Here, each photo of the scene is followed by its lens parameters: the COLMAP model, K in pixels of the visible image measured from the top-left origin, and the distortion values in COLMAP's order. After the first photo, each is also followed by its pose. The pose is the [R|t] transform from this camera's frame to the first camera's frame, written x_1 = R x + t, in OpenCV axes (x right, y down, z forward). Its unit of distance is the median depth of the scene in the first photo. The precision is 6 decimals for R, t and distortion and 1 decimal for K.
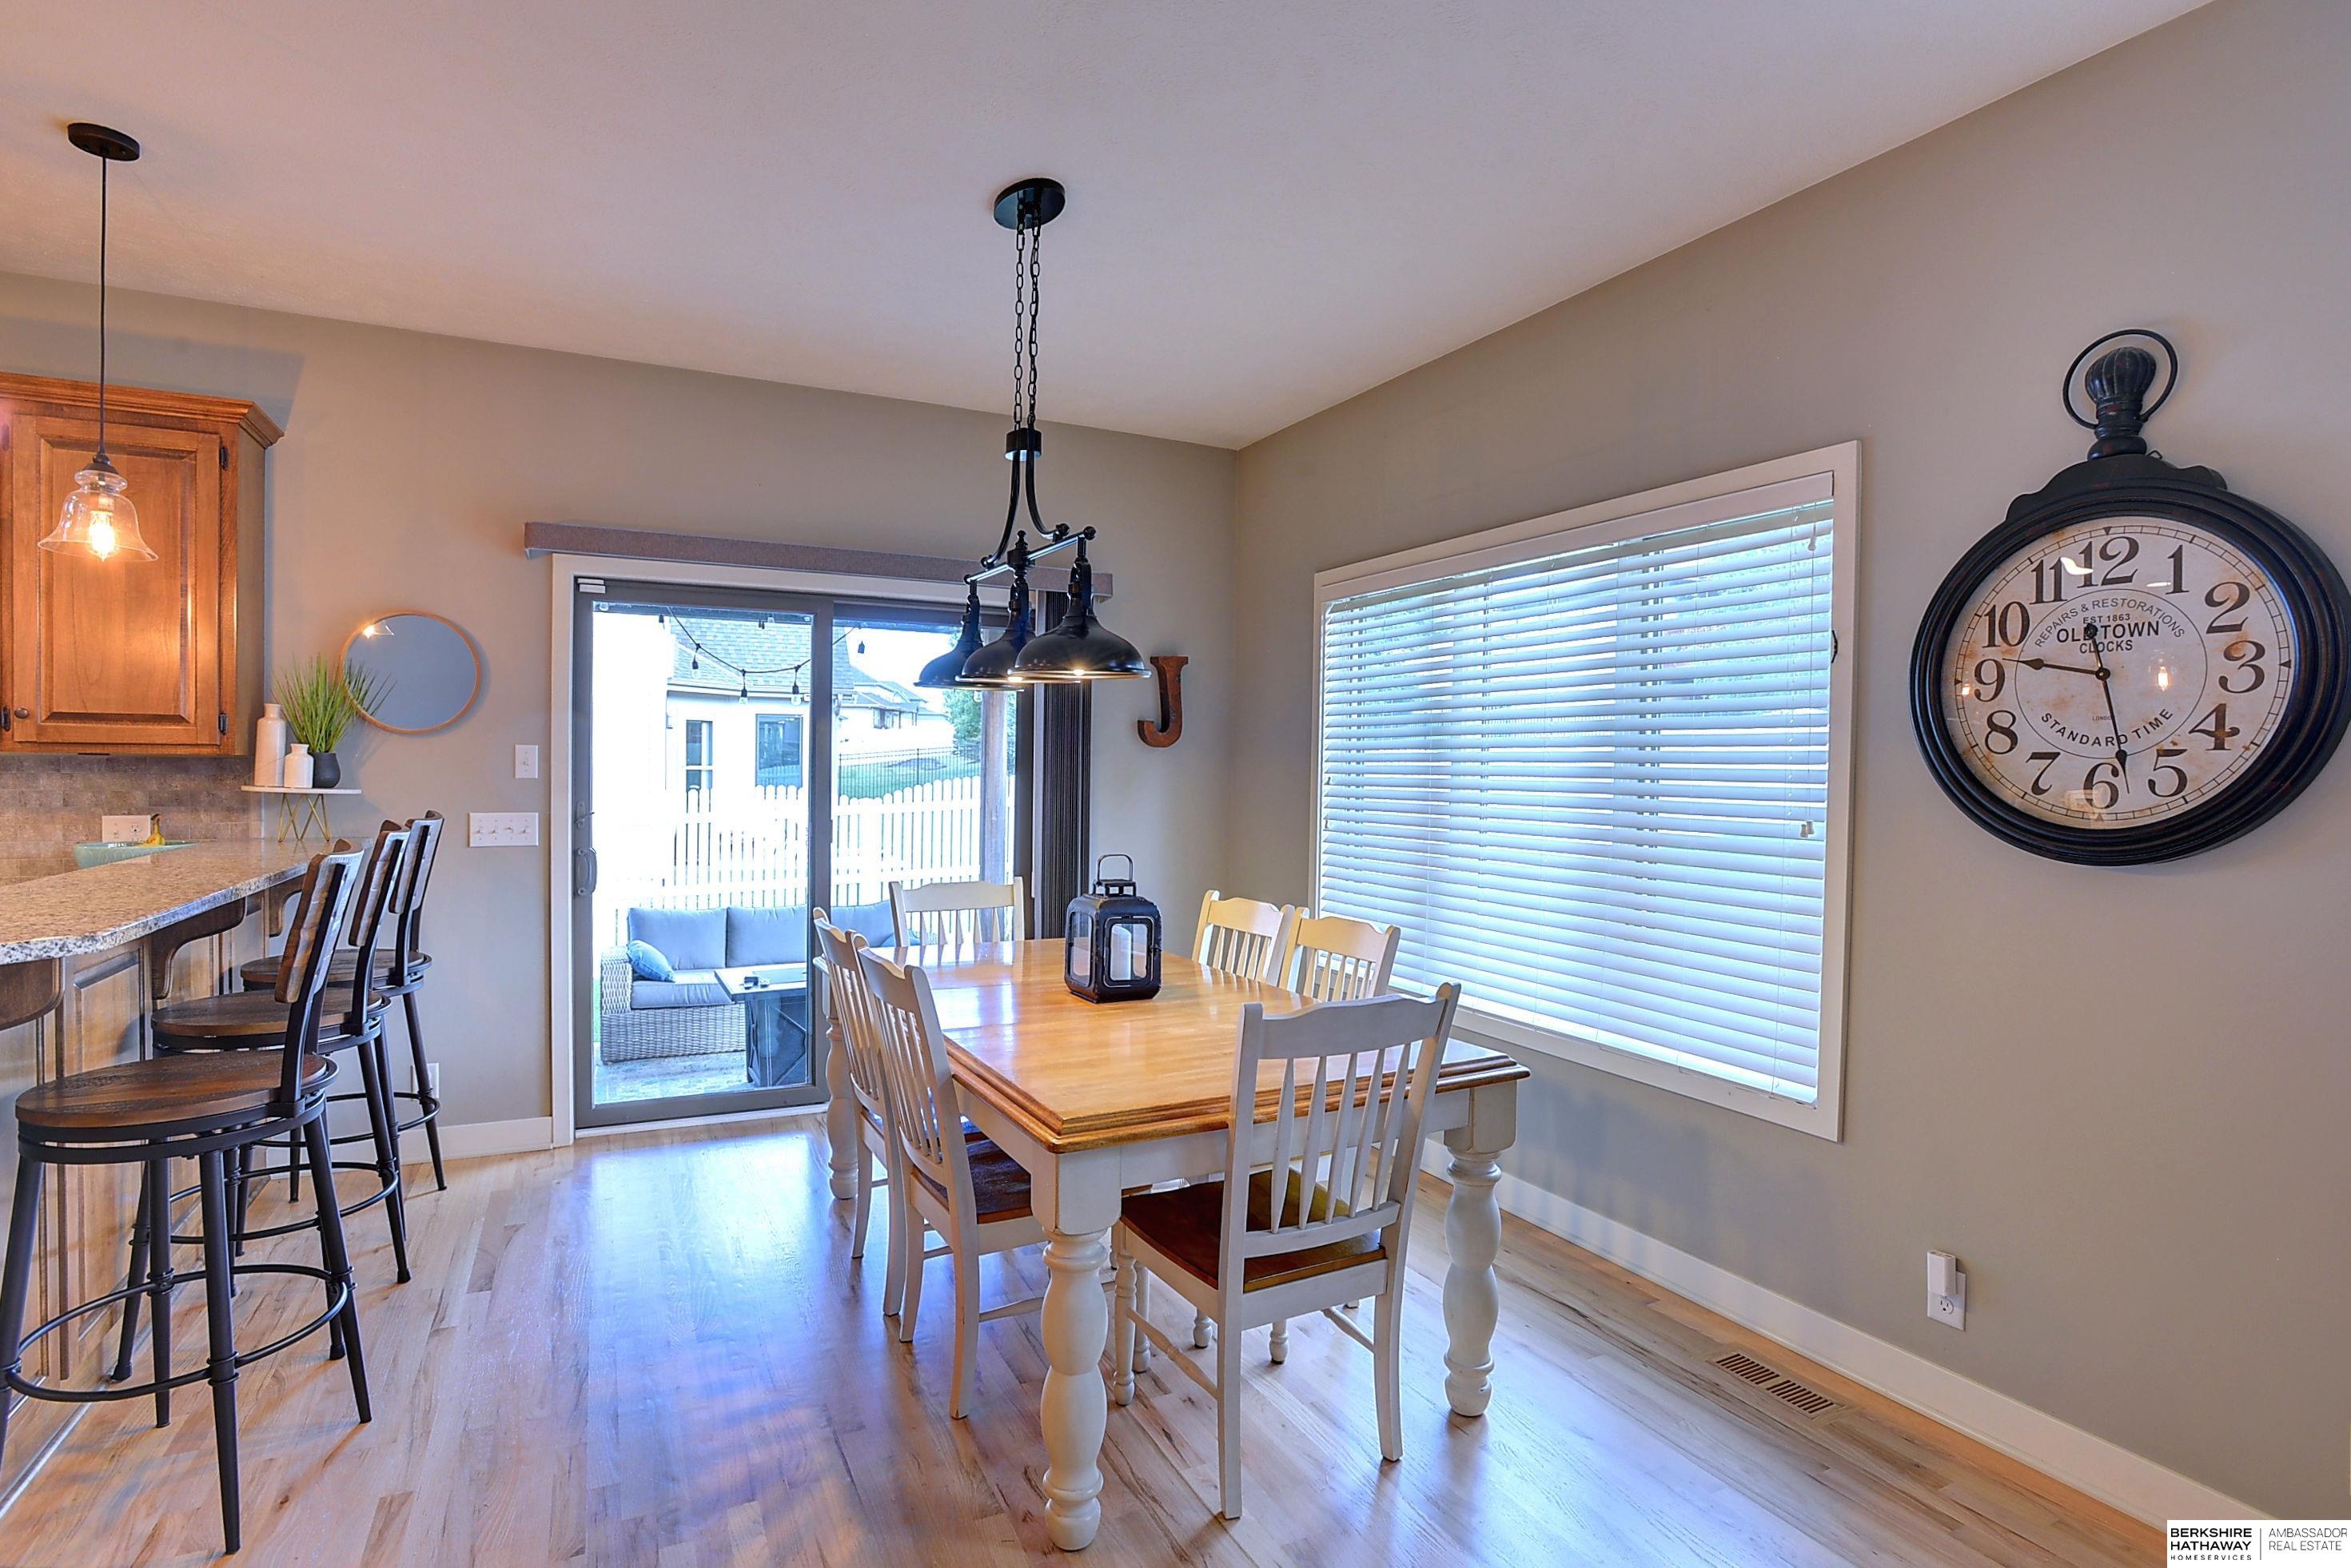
lens RADIAL K [[1156.8, 0, 1186.6], [0, 1156.8, 790.1], [0, 0, 1]] dist [-0.063902, 0.020818]
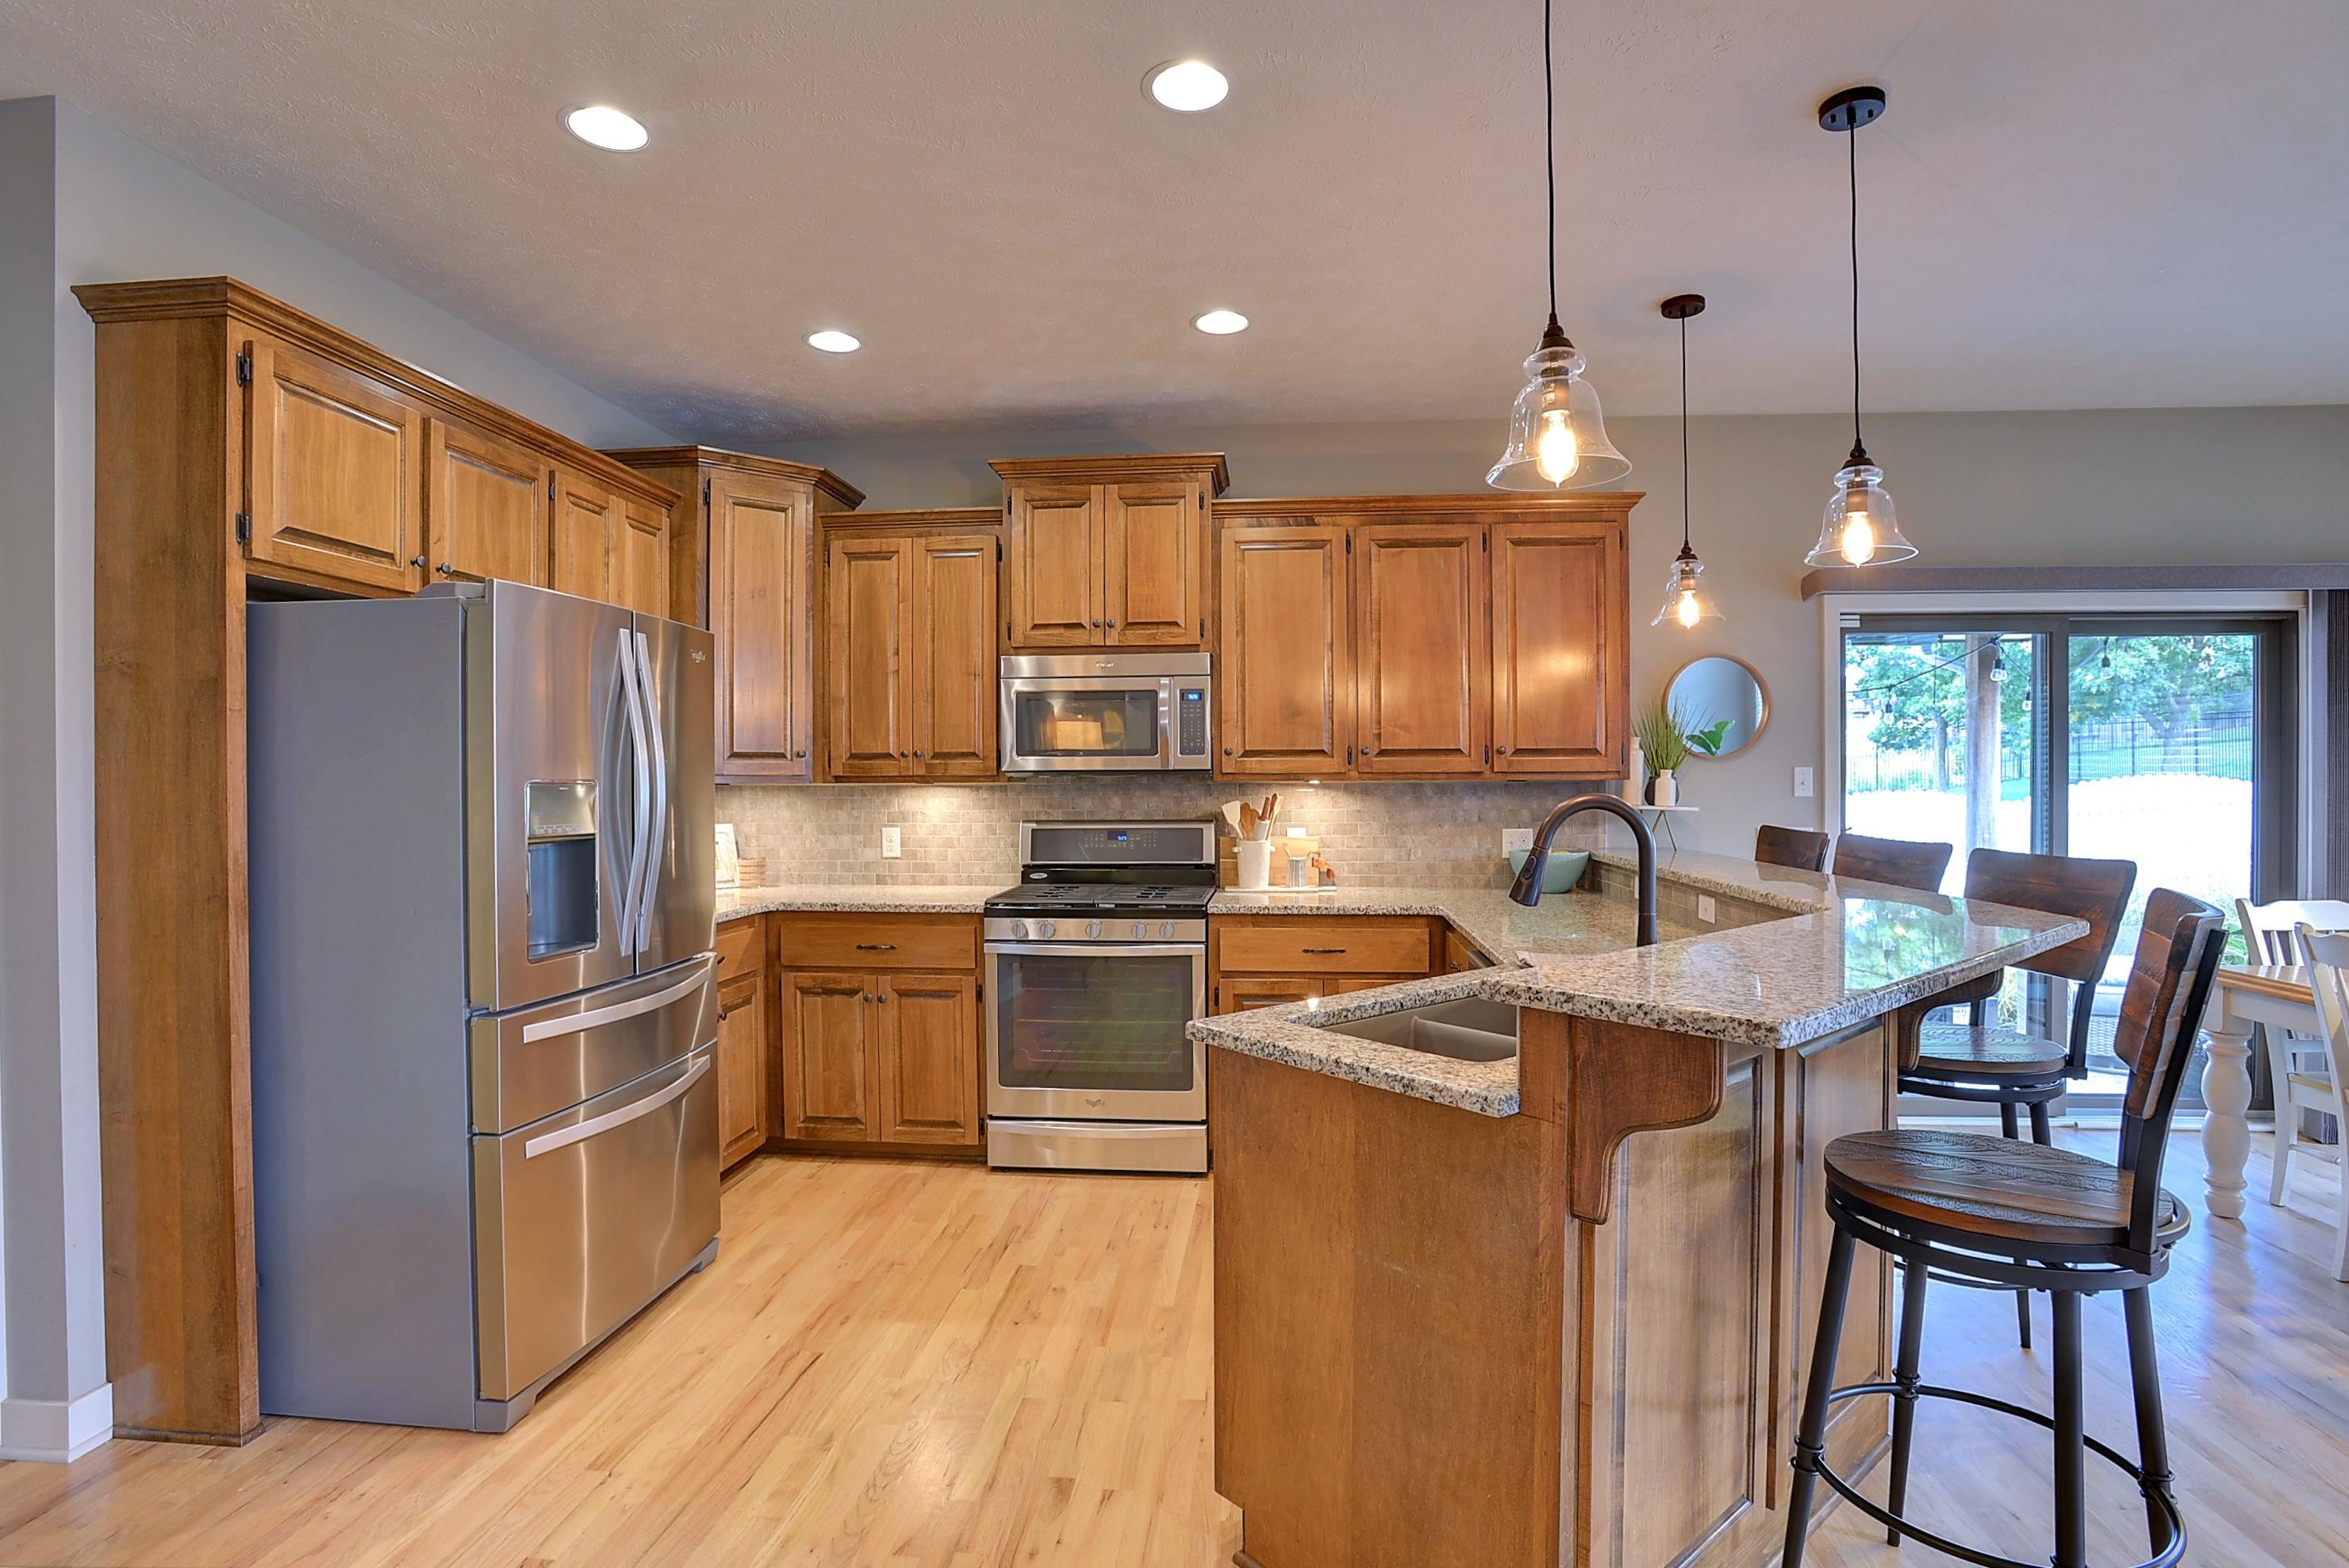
lens RADIAL K [[1155.8, 0, 1185.6], [0, 1155.8, 790.0], [0, 0, 1]] dist [-0.063902, 0.020818]
pose [[0.845955, -0.012042, -0.533119, -0.577382], [0.003667, 0.999853, -0.016766, -0.000723], [0.533242, 0.012229, 0.845874, -0.317081]]
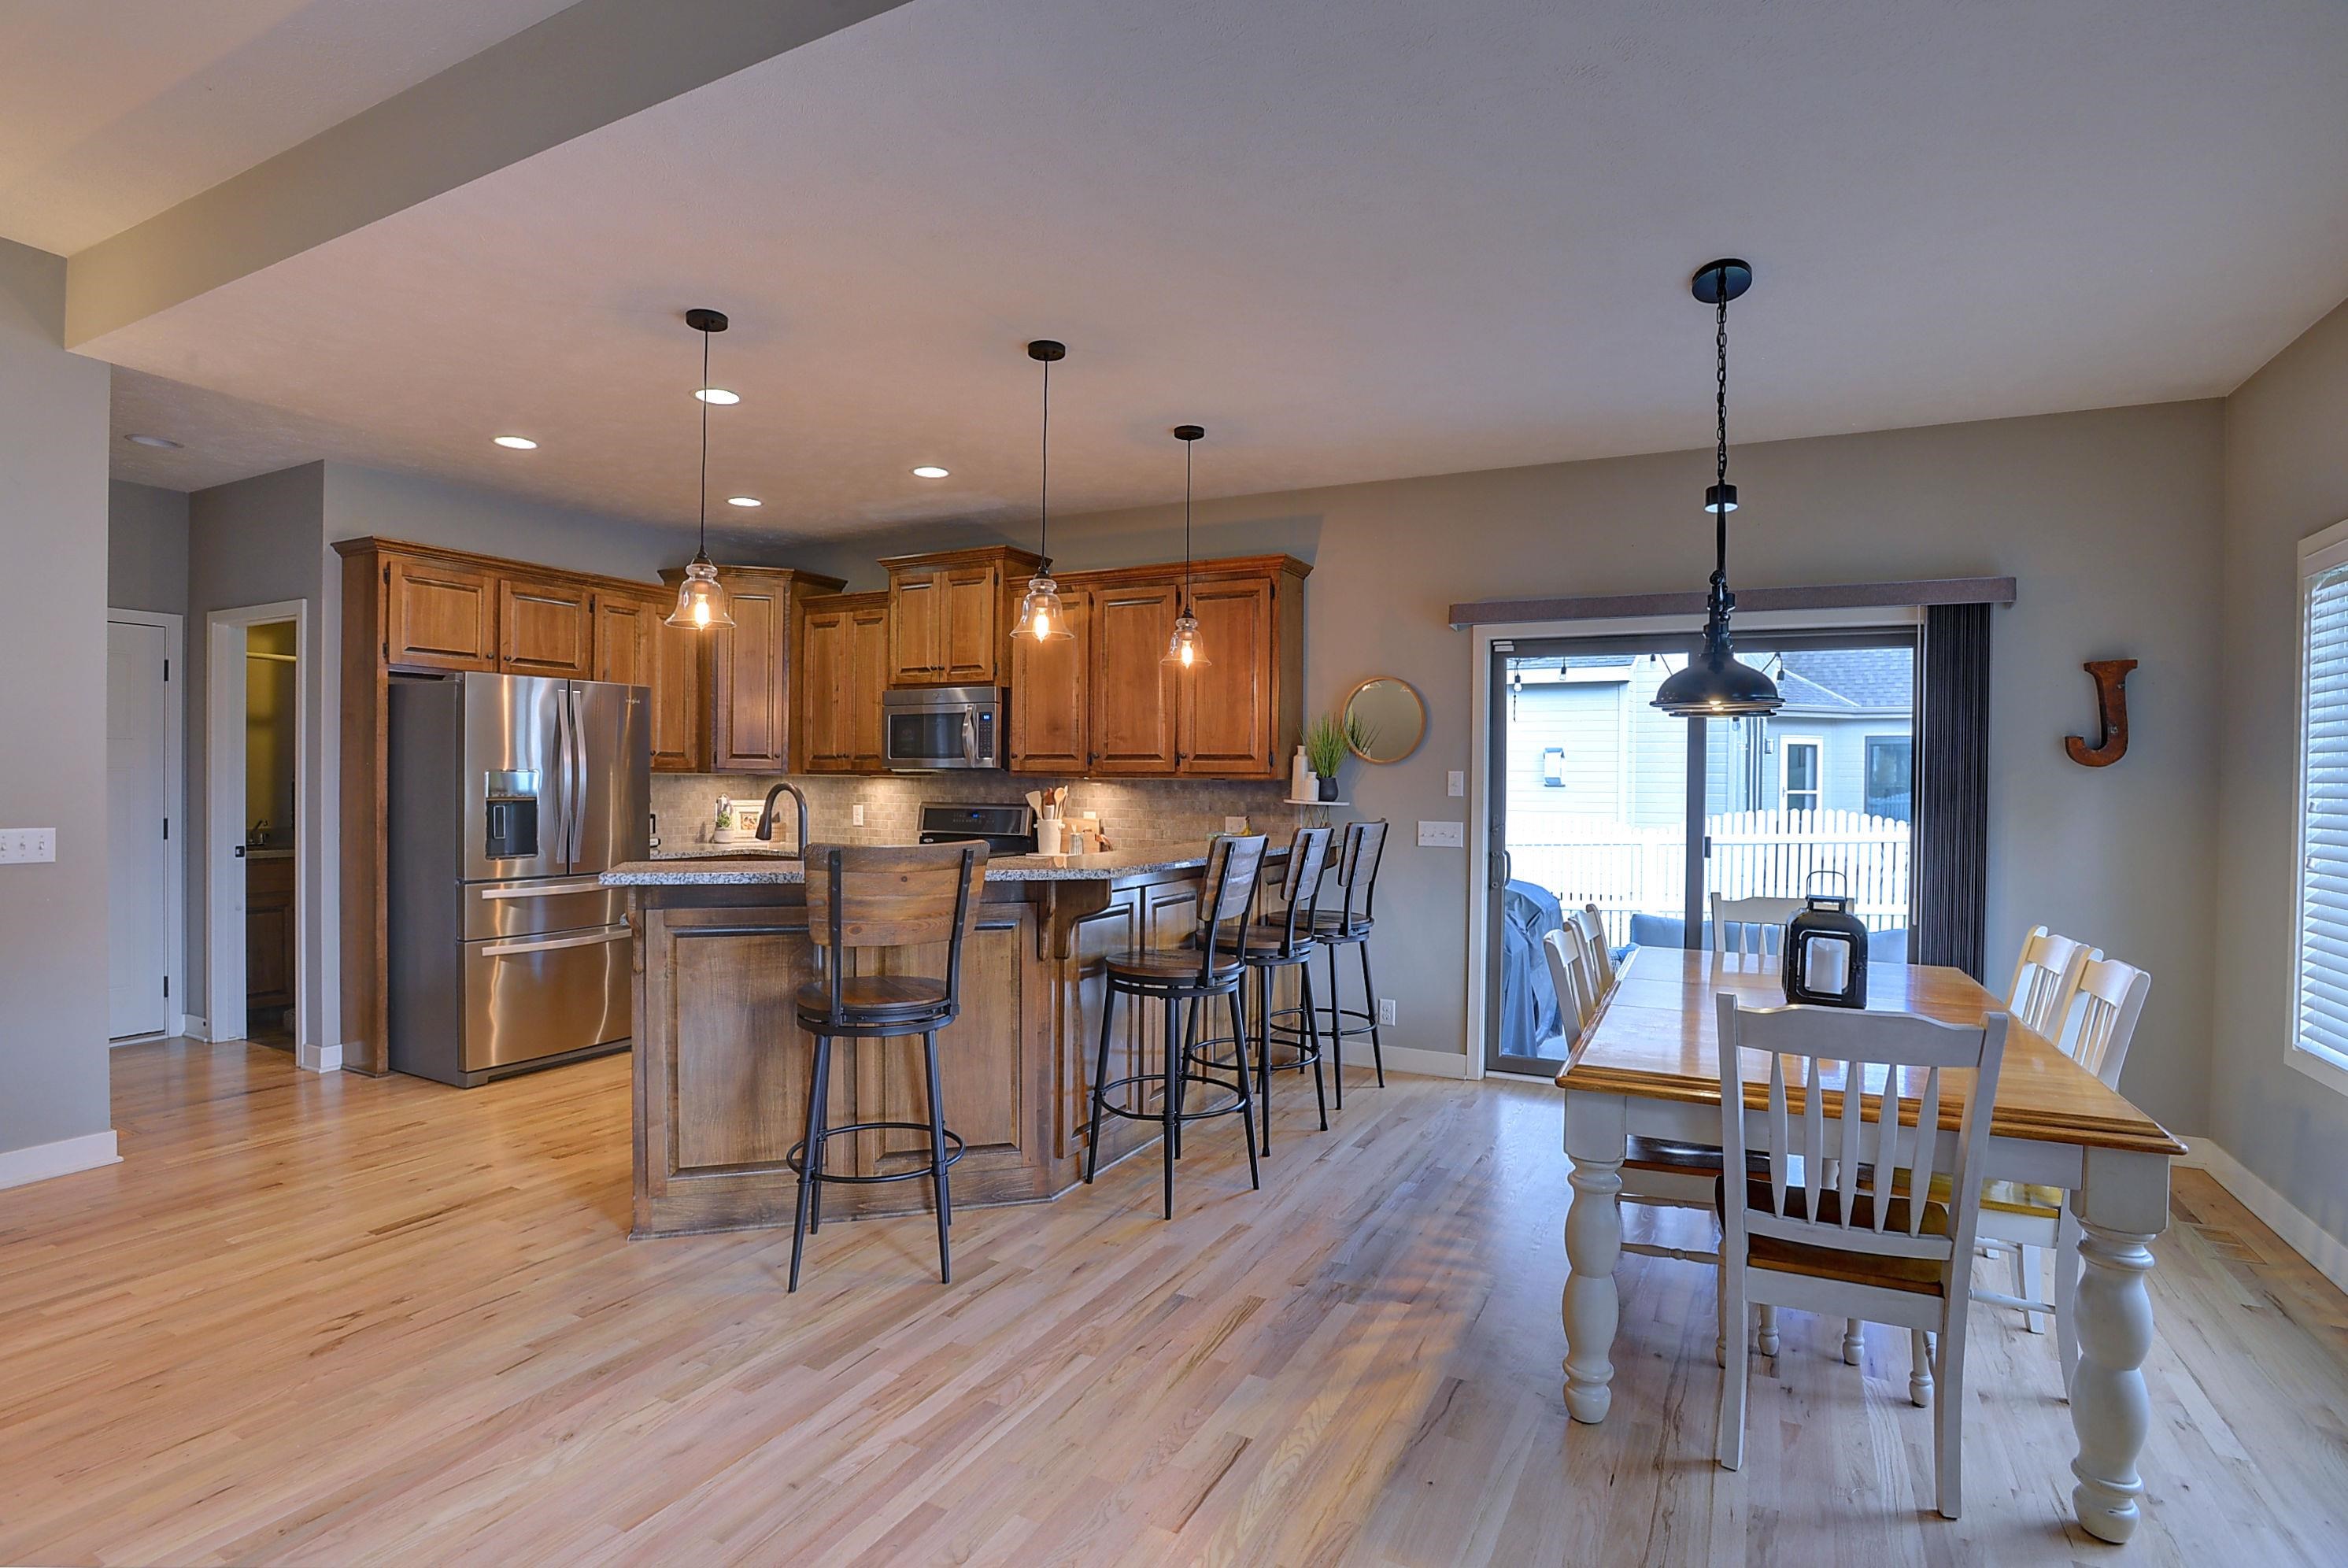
lens RADIAL K [[1155.5, 0, 1185.1], [0, 1155.5, 790.0], [0, 0, 1]] dist [-0.063902, 0.020818]
pose [[0.580713, 0.001728, -0.814107, 0.383776], [-0.019911, 0.999729, -0.012081, 0.005850], [0.813865, 0.023226, 0.580589, -0.047500]]
